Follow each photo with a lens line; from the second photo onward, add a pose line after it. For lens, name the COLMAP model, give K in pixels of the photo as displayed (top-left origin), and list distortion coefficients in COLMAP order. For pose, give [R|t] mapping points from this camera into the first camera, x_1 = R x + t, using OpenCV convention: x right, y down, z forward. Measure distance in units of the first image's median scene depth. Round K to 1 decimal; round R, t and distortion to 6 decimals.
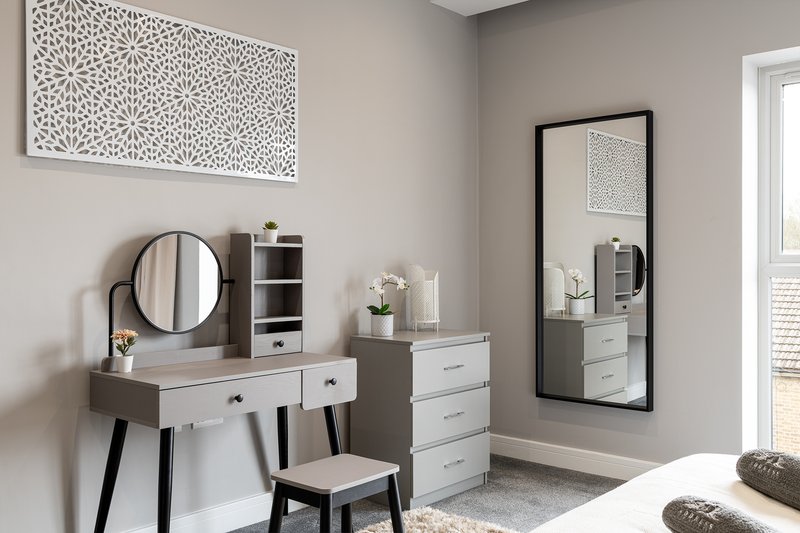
lens RADIAL K [[353.5, 0, 399.5], [0, 353.5, 262.9], [0, 0, 1]] dist [0.009580, -0.000709]
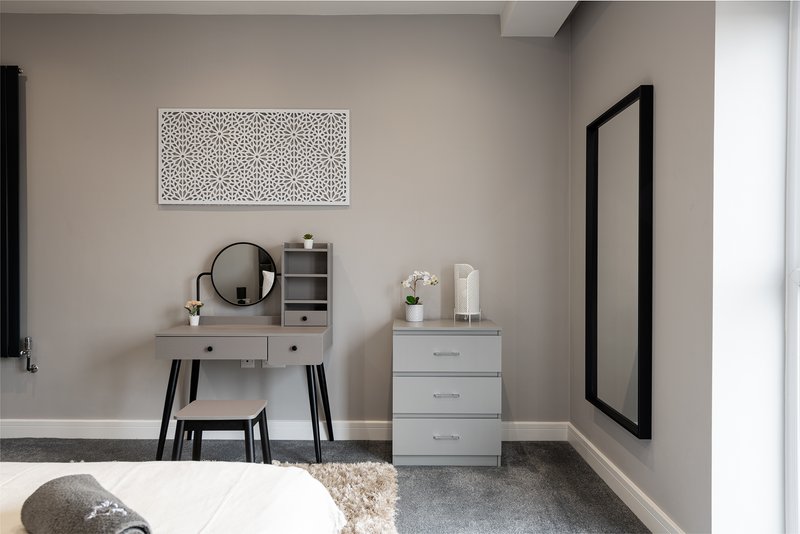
lens RADIAL K [[256.7, 0, 401.9], [0, 256.7, 267.3], [0, 0, 1]] dist [0.001015, -0.000044]
pose [[0.892428, 0.015023, -0.450940, 0.380133], [-0.007487, 0.999801, 0.018492, -0.001519], [0.451128, -0.013127, 0.892363, 0.196820]]
